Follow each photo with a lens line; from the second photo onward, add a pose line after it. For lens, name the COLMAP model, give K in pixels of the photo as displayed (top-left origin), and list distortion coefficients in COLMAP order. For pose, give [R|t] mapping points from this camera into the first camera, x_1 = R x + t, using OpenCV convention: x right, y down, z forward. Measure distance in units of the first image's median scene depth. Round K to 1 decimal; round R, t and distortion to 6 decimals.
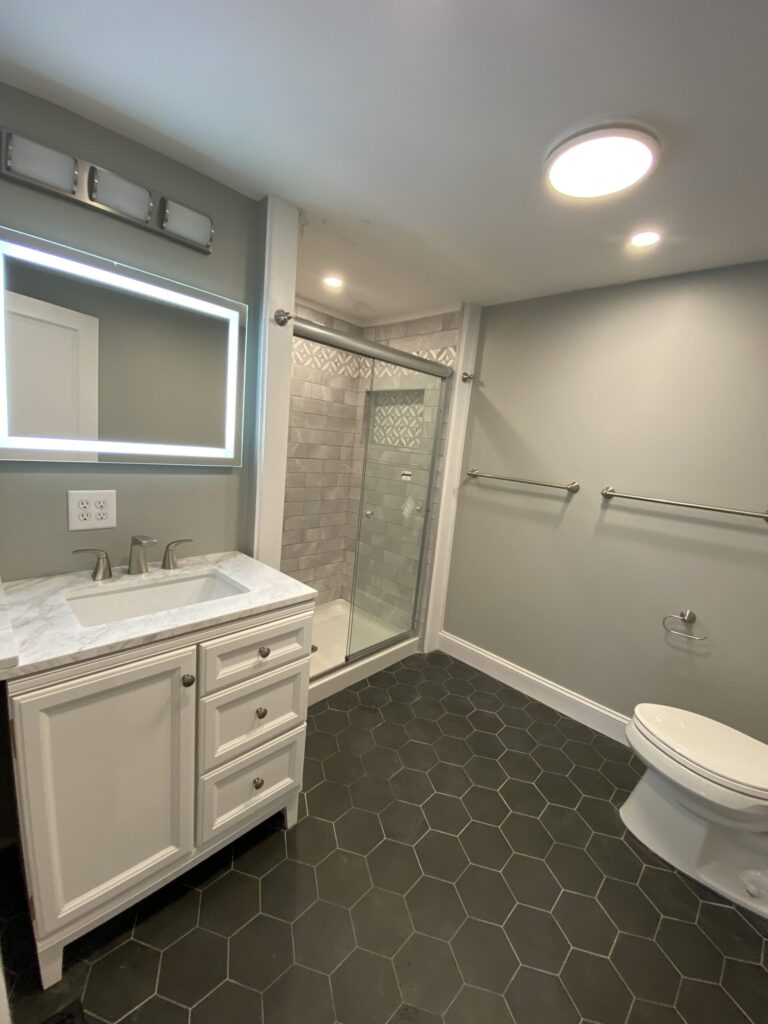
lens RADIAL K [[417.9, 0, 382.4], [0, 417.9, 510.0], [0, 0, 1]] dist [0.022934, -0.022589]
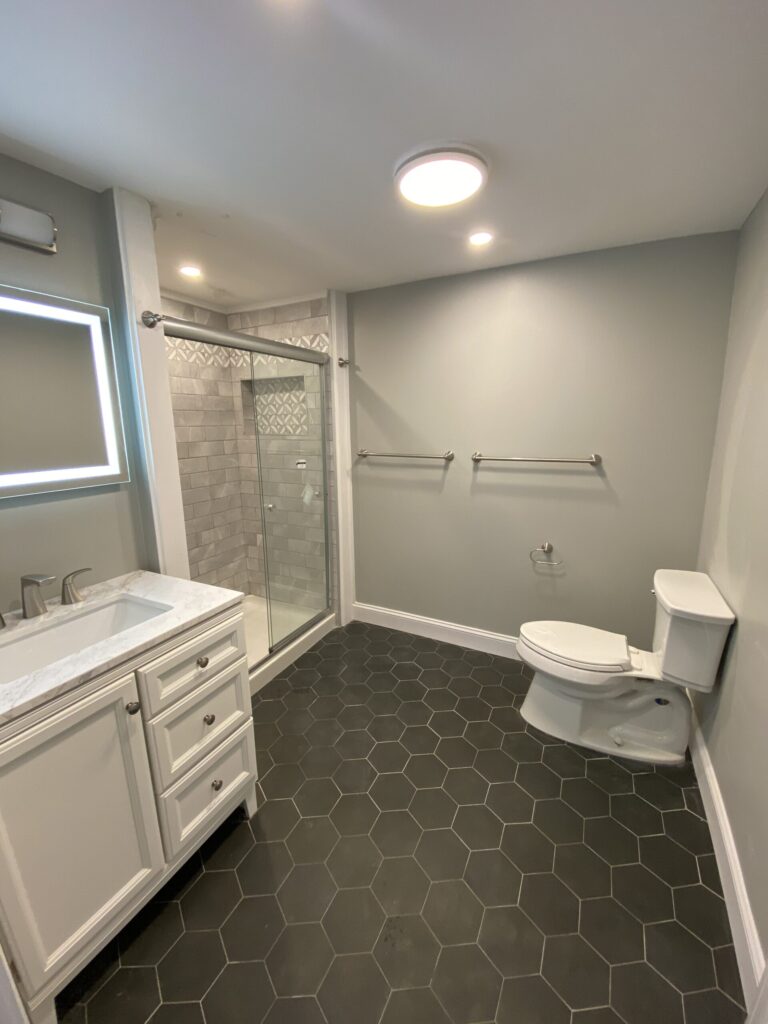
lens RADIAL K [[417.0, 0, 389.6], [0, 417.0, 510.0], [0, 0, 1]] dist [0.023511, -0.020919]
pose [[0.947426, -0.160480, 0.276822, -0.038206], [0.143942, 0.986412, 0.079202, -0.021130], [-0.285771, -0.035192, 0.957652, -0.047614]]
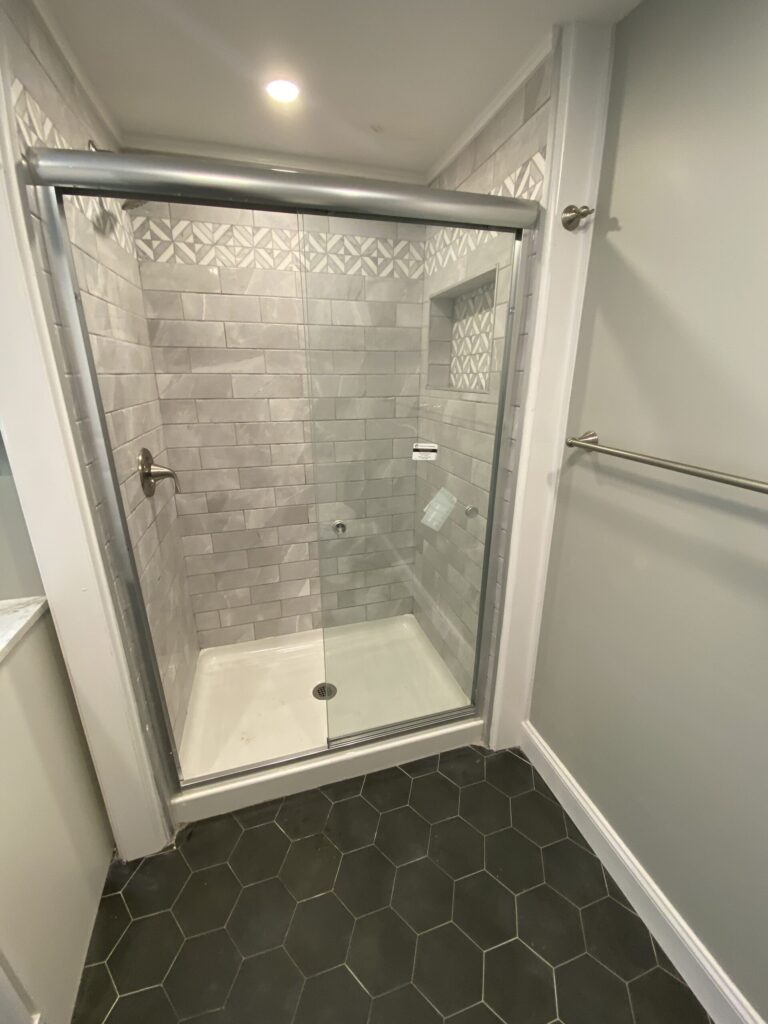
lens RADIAL K [[417.9, 0, 382.4], [0, 417.9, 510.0], [0, 0, 1]] dist [0.022934, -0.022589]
pose [[0.867988, 0.062414, -0.492648, 0.279689], [0.002919, 0.991412, 0.130745, -0.080822], [0.496577, -0.114923, 0.860351, 0.533013]]
